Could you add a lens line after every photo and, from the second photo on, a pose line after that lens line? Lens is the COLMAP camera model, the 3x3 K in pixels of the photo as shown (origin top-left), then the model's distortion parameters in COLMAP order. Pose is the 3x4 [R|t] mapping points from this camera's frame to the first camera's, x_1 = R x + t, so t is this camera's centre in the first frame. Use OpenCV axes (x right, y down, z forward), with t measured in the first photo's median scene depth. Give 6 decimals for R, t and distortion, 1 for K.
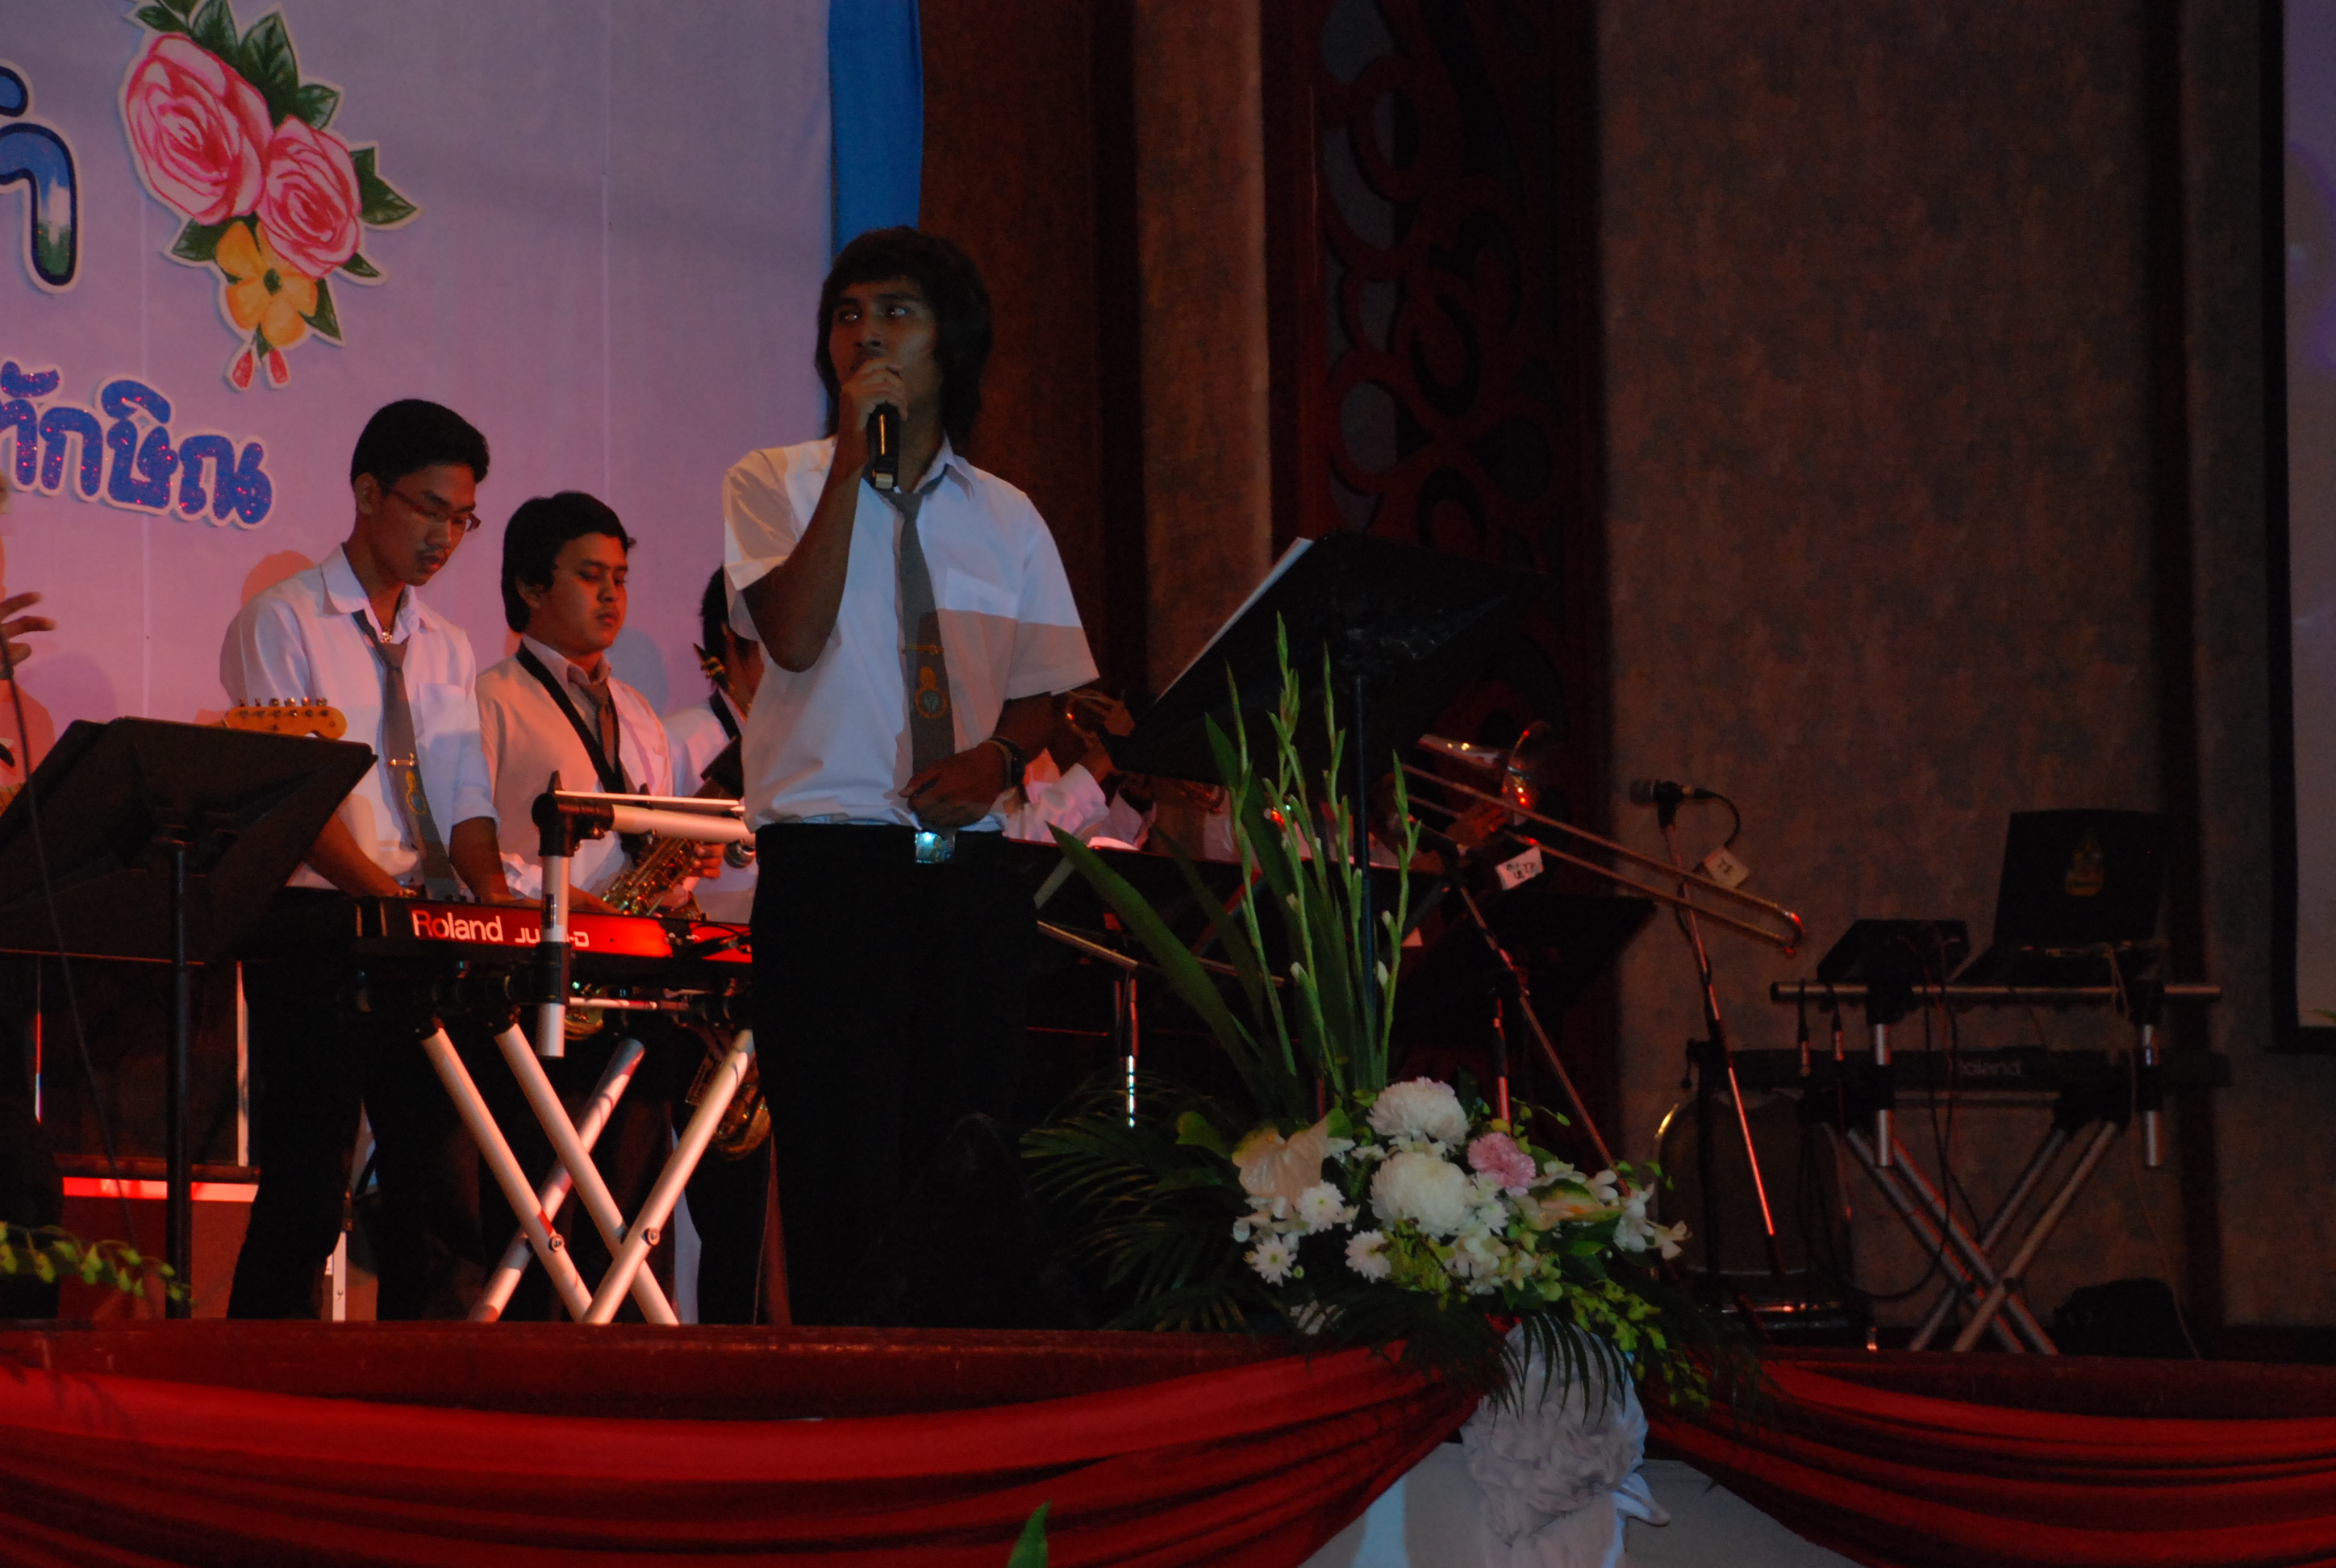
lens RADIAL K [[7659.2, 0, 1248.8], [0, 7659.2, 844.4], [0, 0, 1]] dist [1.081282, 0.000000]
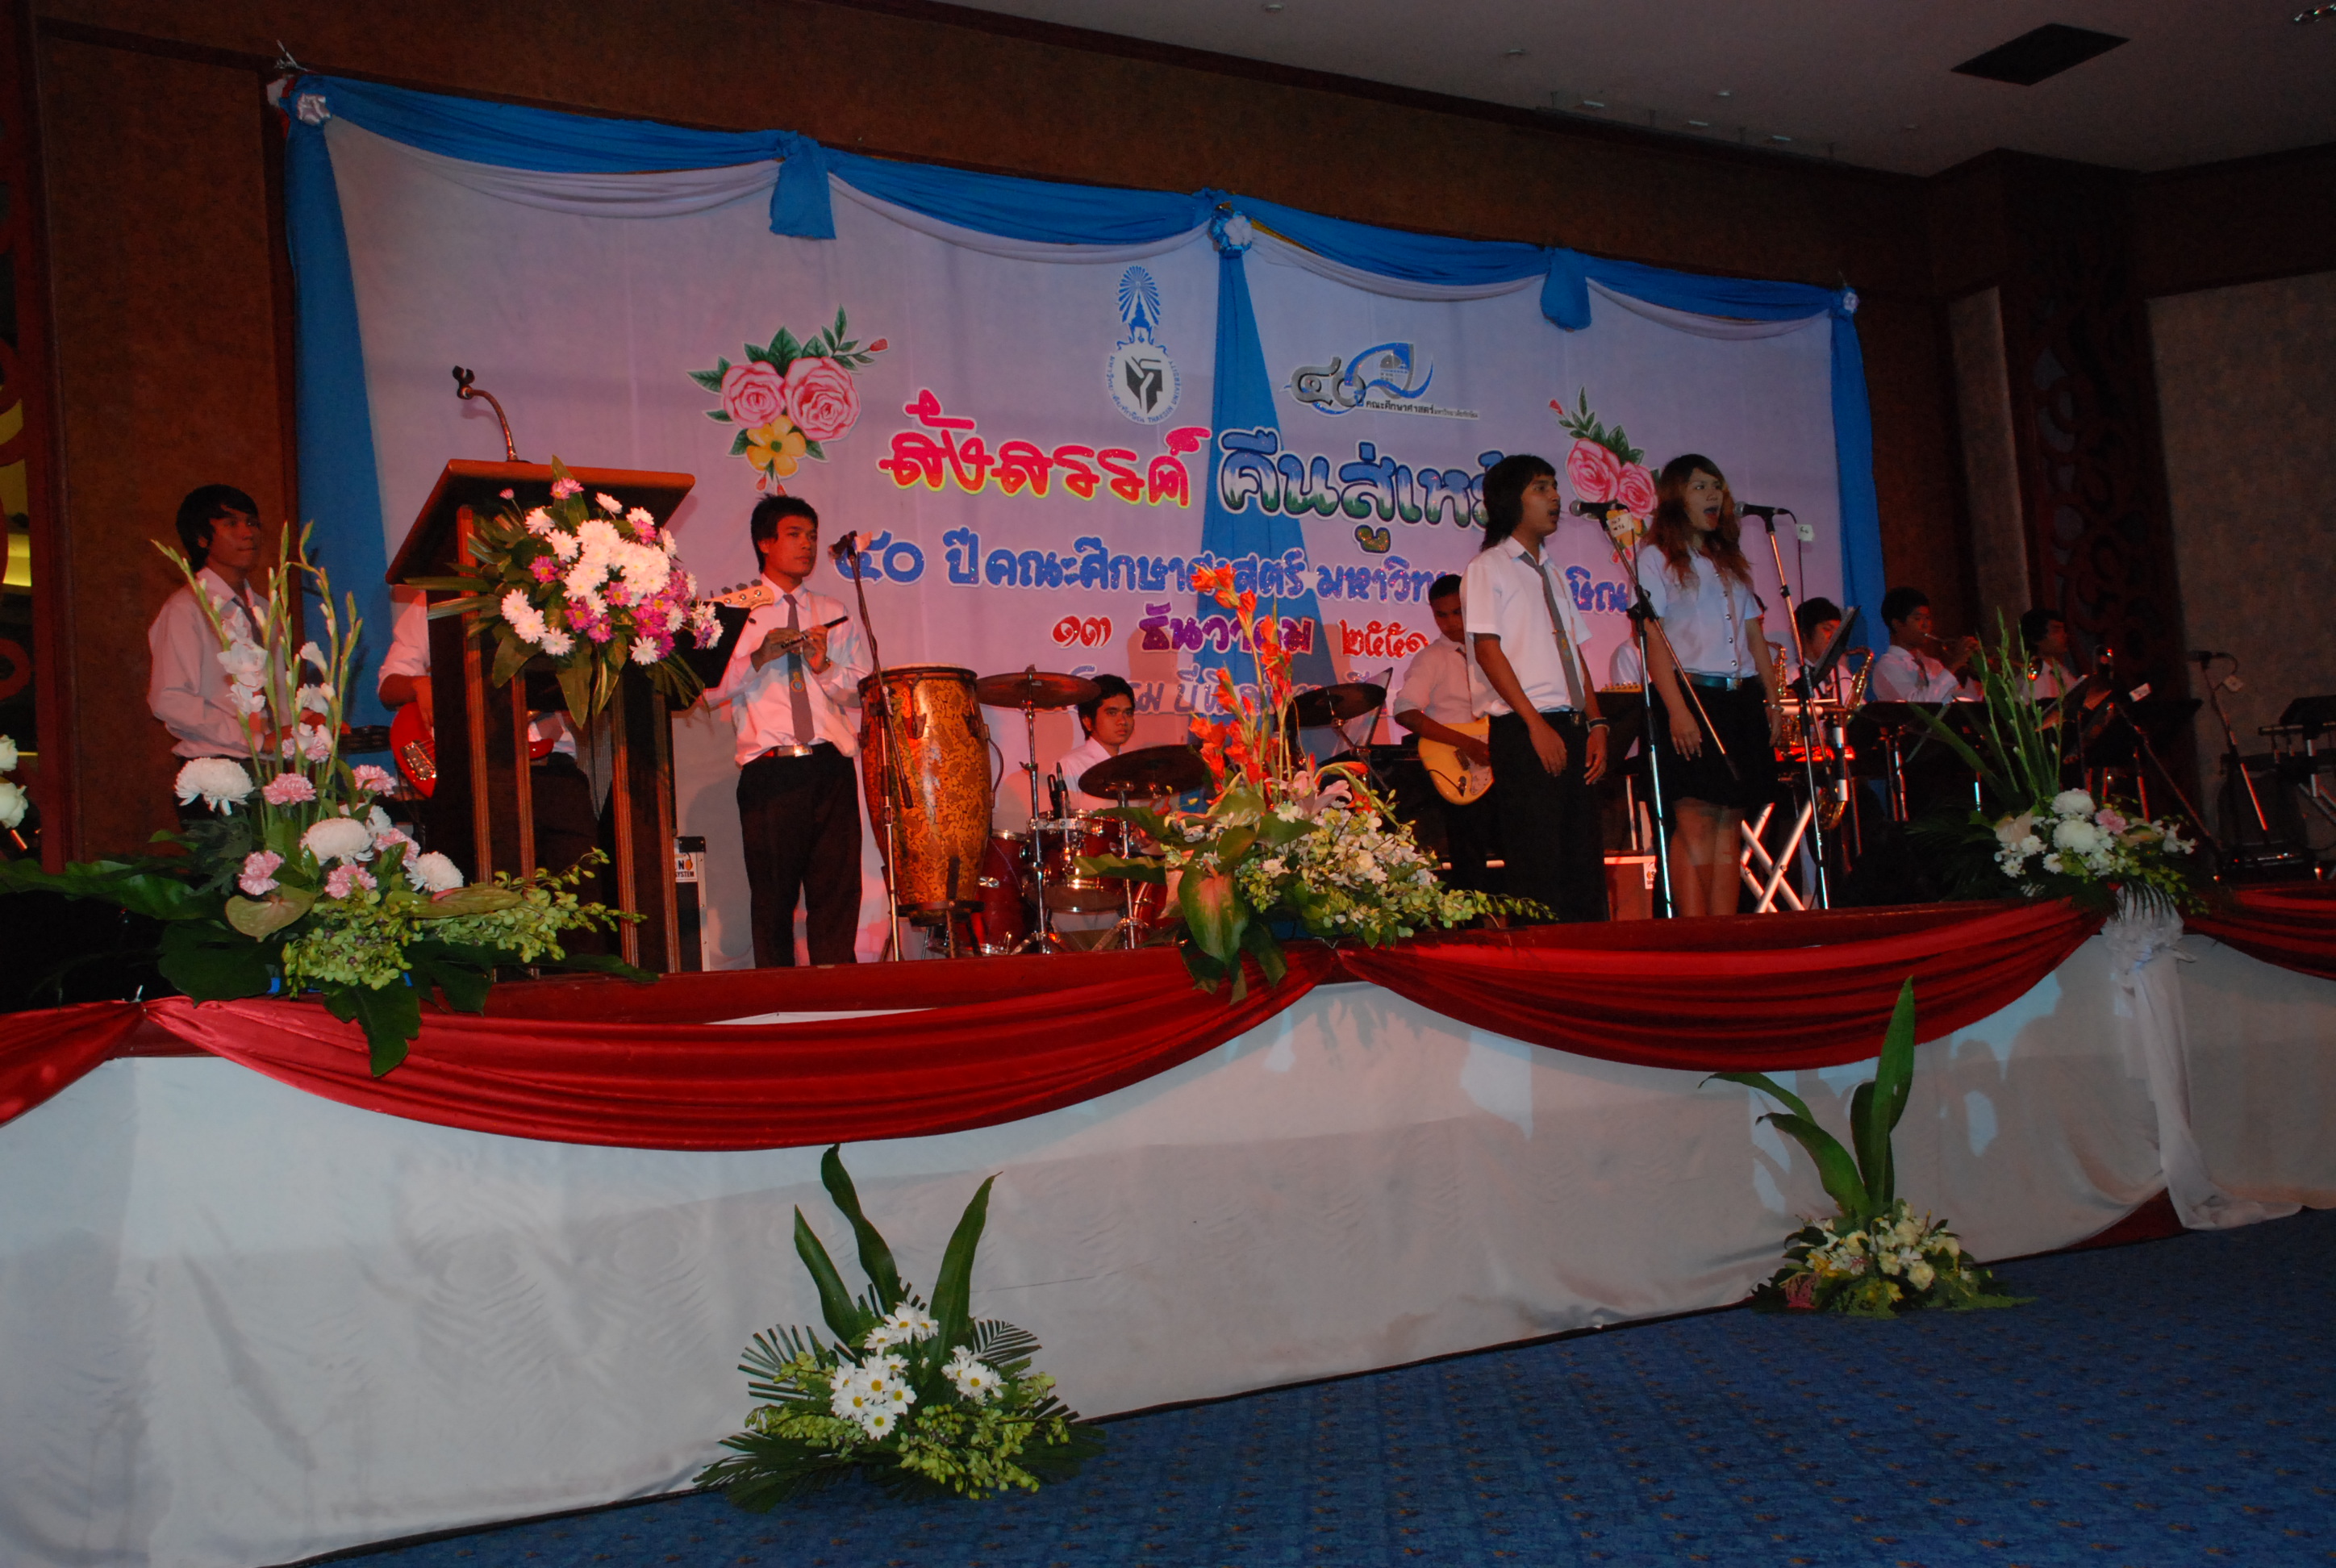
lens RADIAL K [[2594.3, 0, 1181.7], [0, 2594.3, 796.8], [0, 0, 1]] dist [0.056759, 0.000000]
pose [[0.931169, -0.082932, -0.355031, 0.053131], [0.094727, 0.995376, 0.015939, -0.007405], [0.352068, -0.048473, 0.934719, 0.117094]]
